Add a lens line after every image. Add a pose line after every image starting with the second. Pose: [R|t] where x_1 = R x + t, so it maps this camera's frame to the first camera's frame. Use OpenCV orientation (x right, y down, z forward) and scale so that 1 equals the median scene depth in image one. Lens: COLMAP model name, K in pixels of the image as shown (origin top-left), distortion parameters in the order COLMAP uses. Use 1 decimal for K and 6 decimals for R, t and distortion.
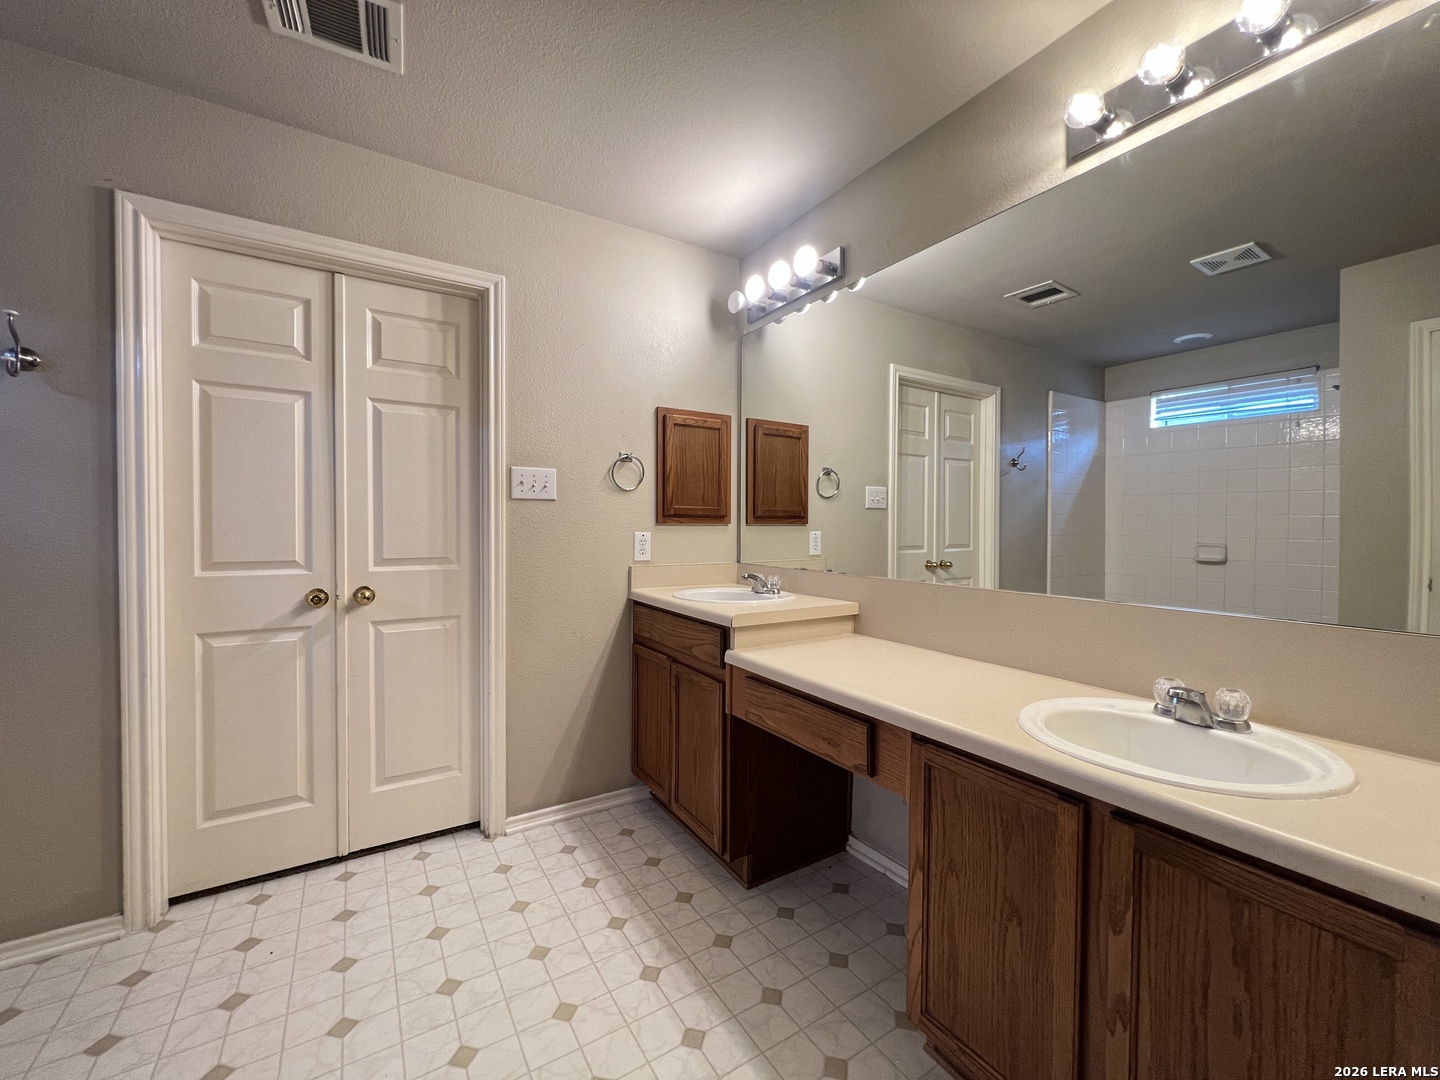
lens RADIAL K [[575.1, 0, 721.7], [0, 575.1, 537.7], [0, 0, 1]] dist [-0.005409, -0.000056]
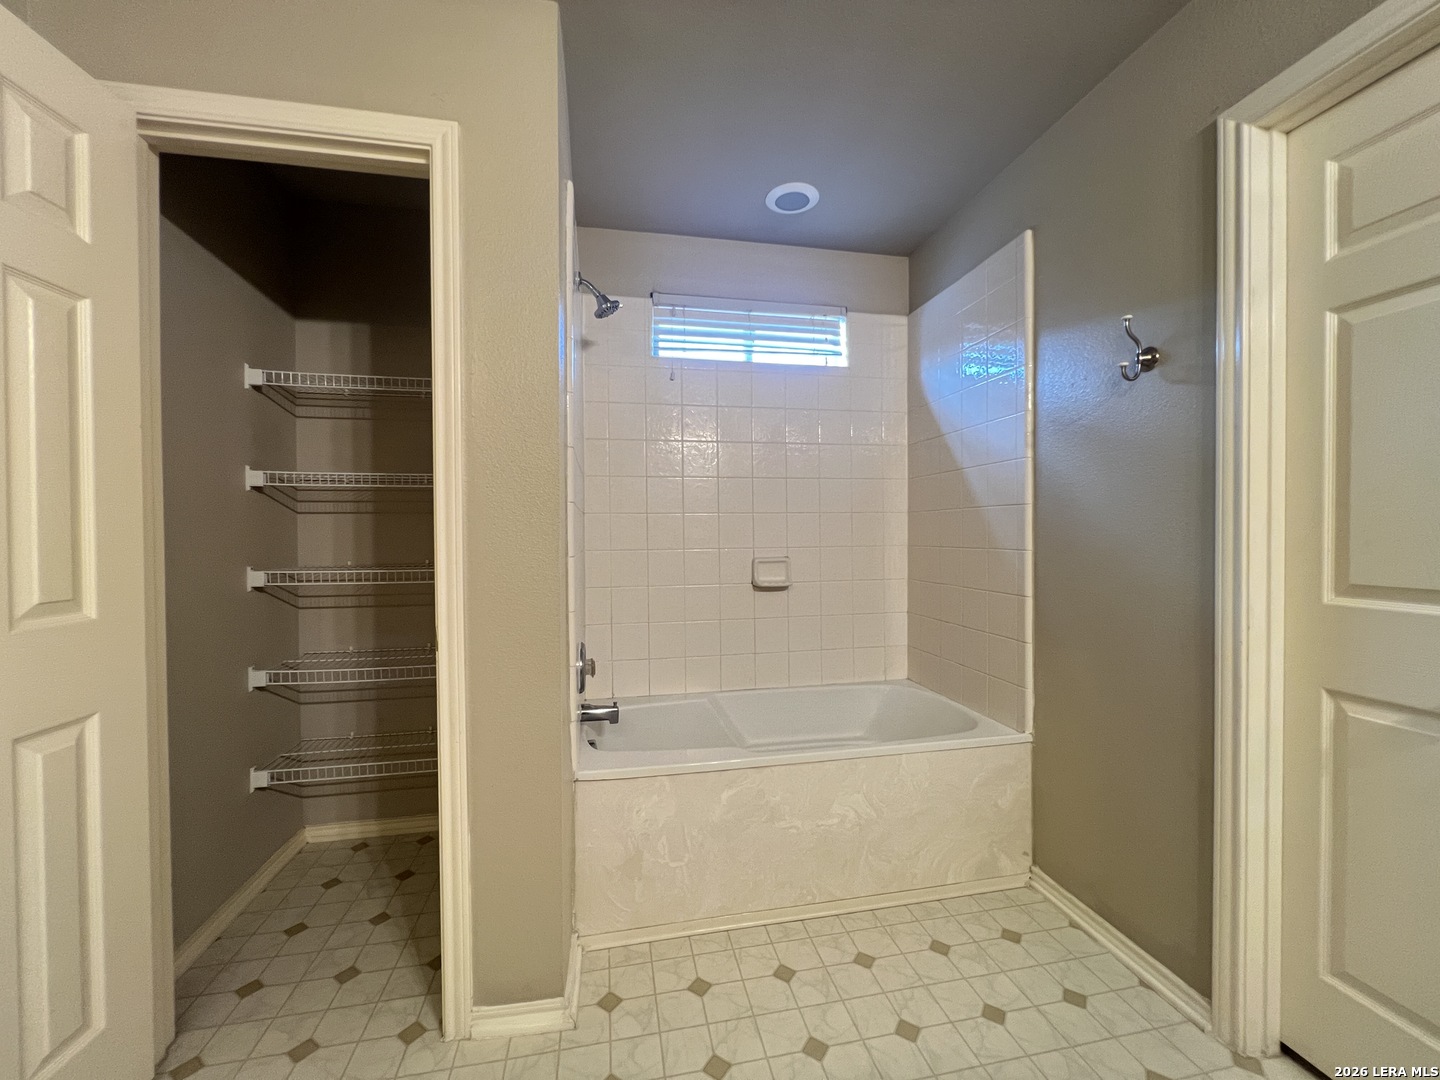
lens RADIAL K [[577.1, 0, 719.8], [0, 577.1, 538.6], [0, 0, 1]] dist [-0.002980, 0.001136]
pose [[-0.355071, 0.008723, -0.934799, -0.033589], [-0.007295, 0.999900, 0.012102, -0.011379], [0.934811, 0.011117, -0.354972, 0.576780]]
